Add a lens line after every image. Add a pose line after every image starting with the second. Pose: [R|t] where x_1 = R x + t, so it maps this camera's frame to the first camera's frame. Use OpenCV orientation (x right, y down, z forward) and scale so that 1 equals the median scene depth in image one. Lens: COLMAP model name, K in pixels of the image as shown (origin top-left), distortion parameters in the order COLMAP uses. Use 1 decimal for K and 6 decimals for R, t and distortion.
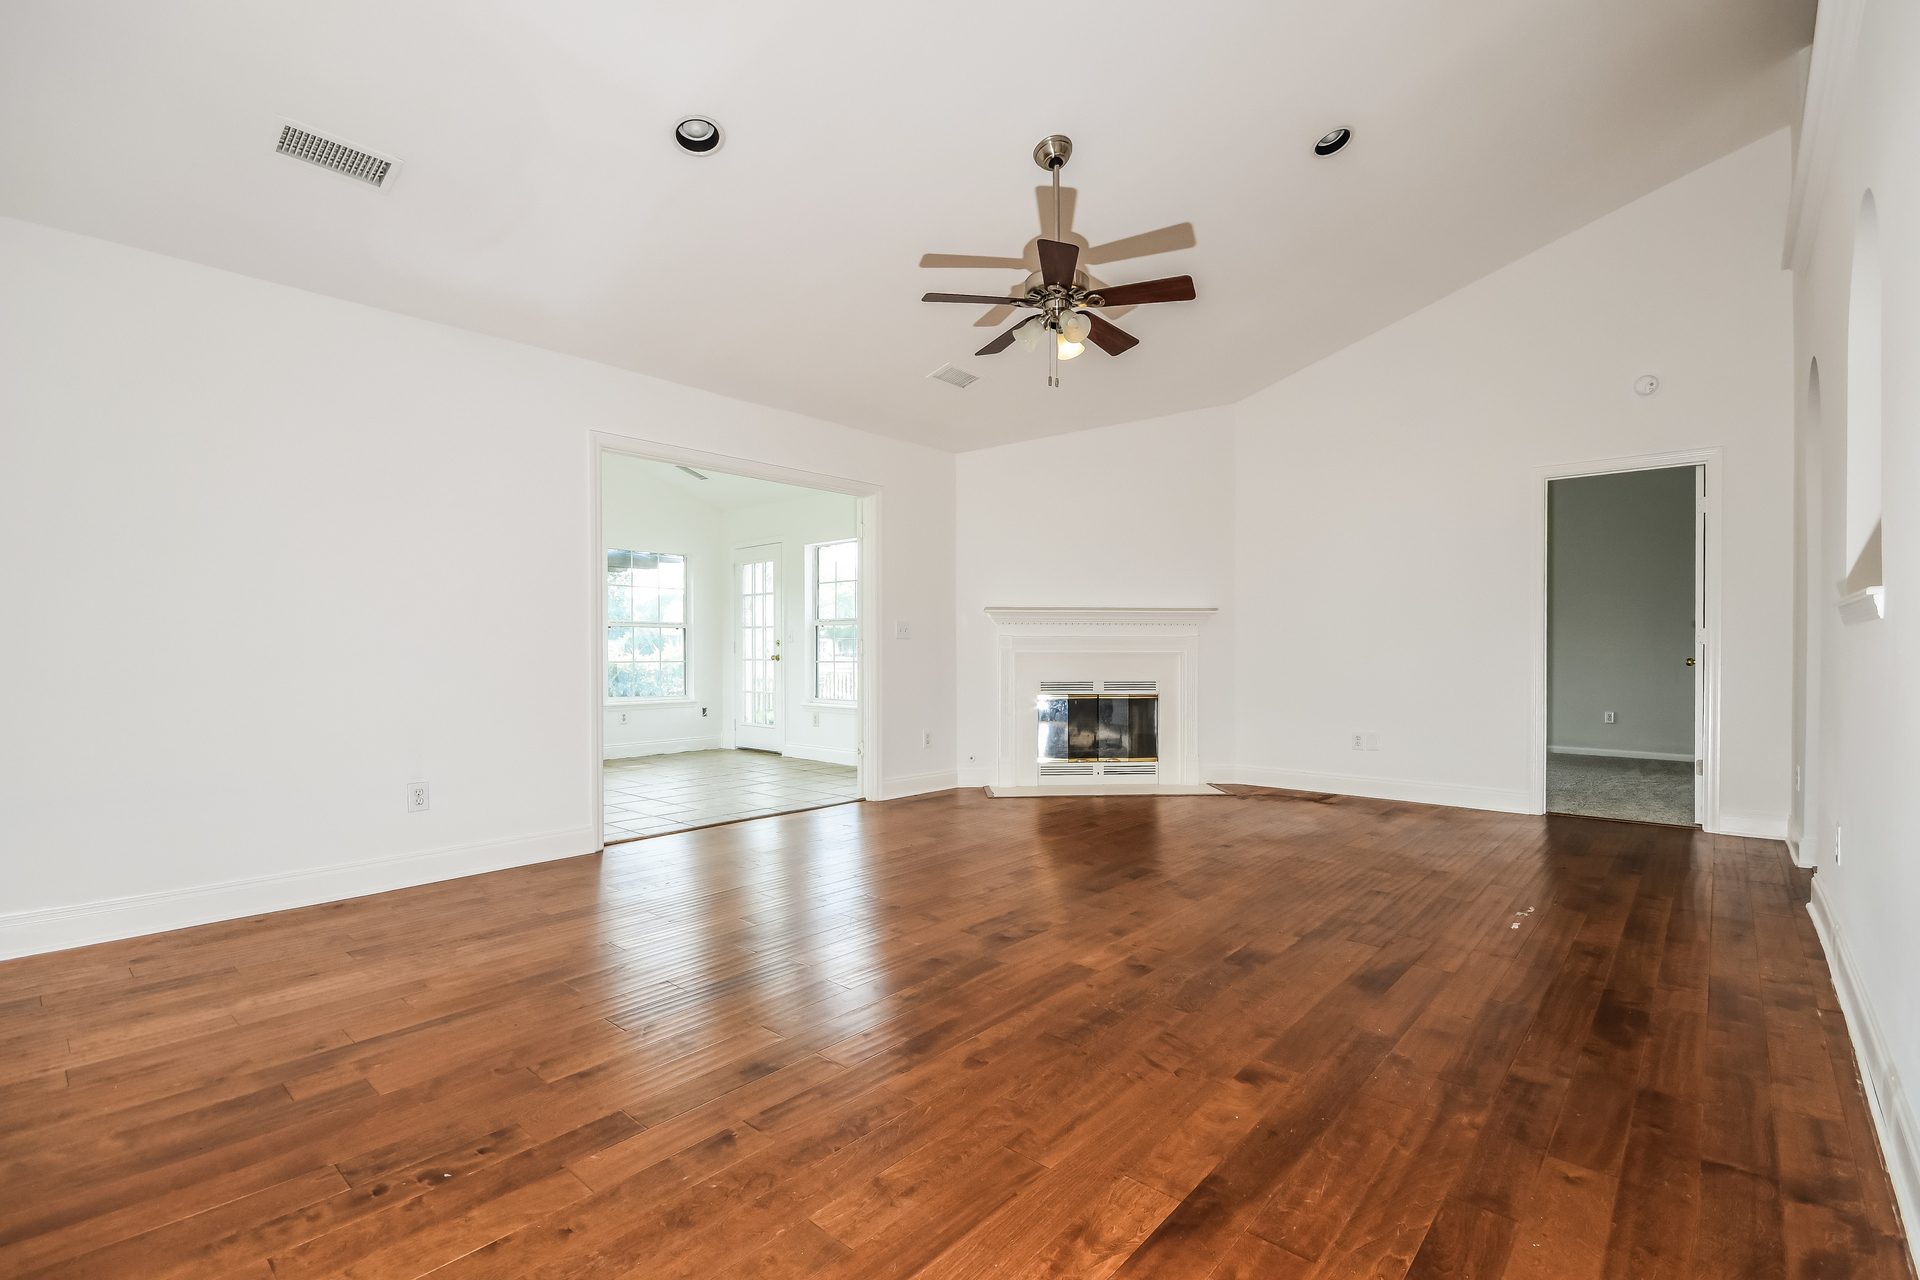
lens RADIAL K [[828.9, 0, 972.5], [0, 828.9, 643.4], [0, 0, 1]] dist [-0.014227, 0.000439]
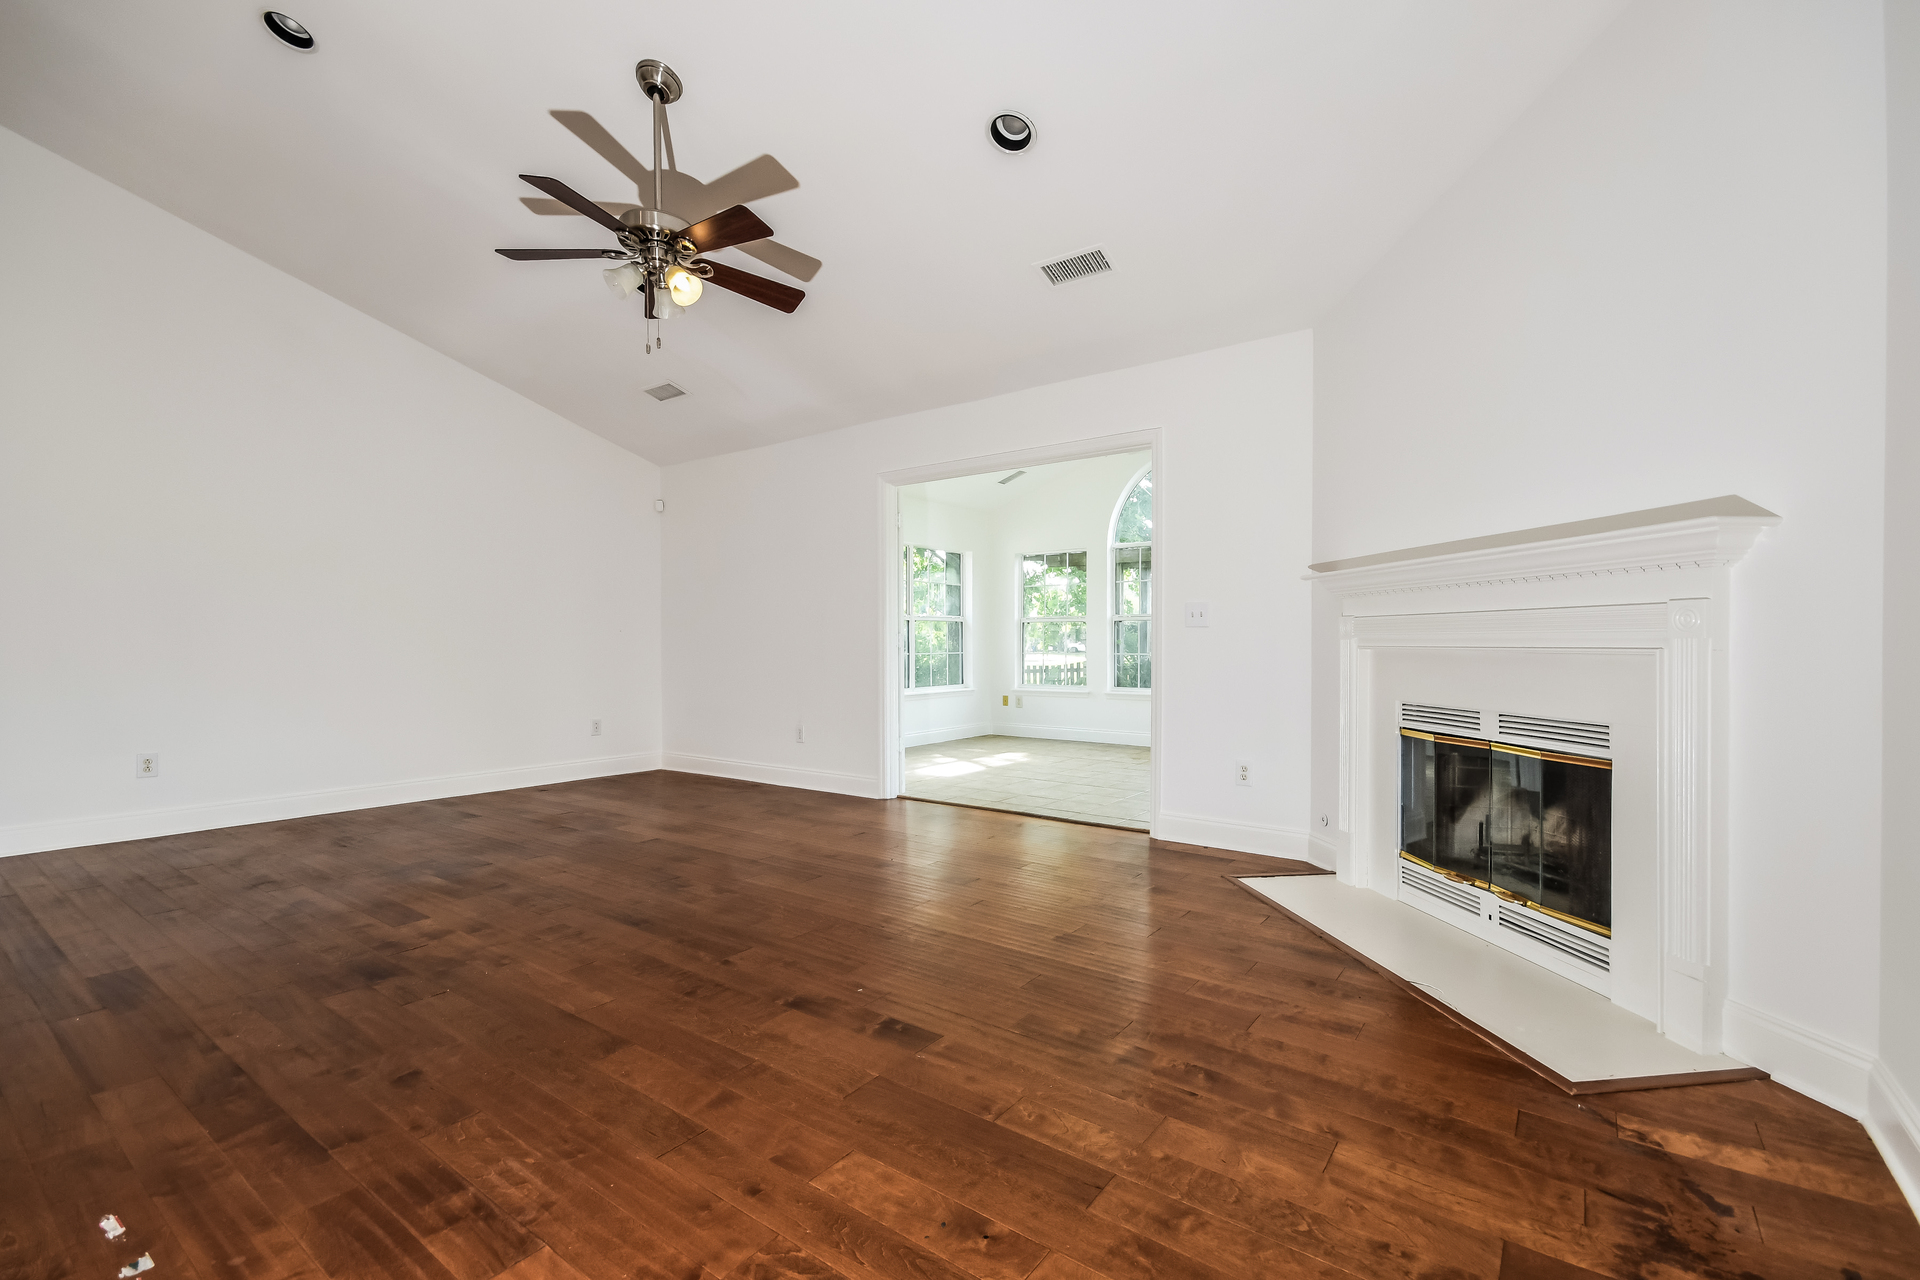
lens RADIAL K [[828.9, 0, 965.9], [0, 828.9, 650.5], [0, 0, 1]] dist [-0.014227, 0.000439]
pose [[0.134531, 0.014387, -0.990805, 0.549613], [0.000313, 0.999894, 0.014561, 0.006837], [0.990909, -0.002269, 0.134512, 0.664385]]
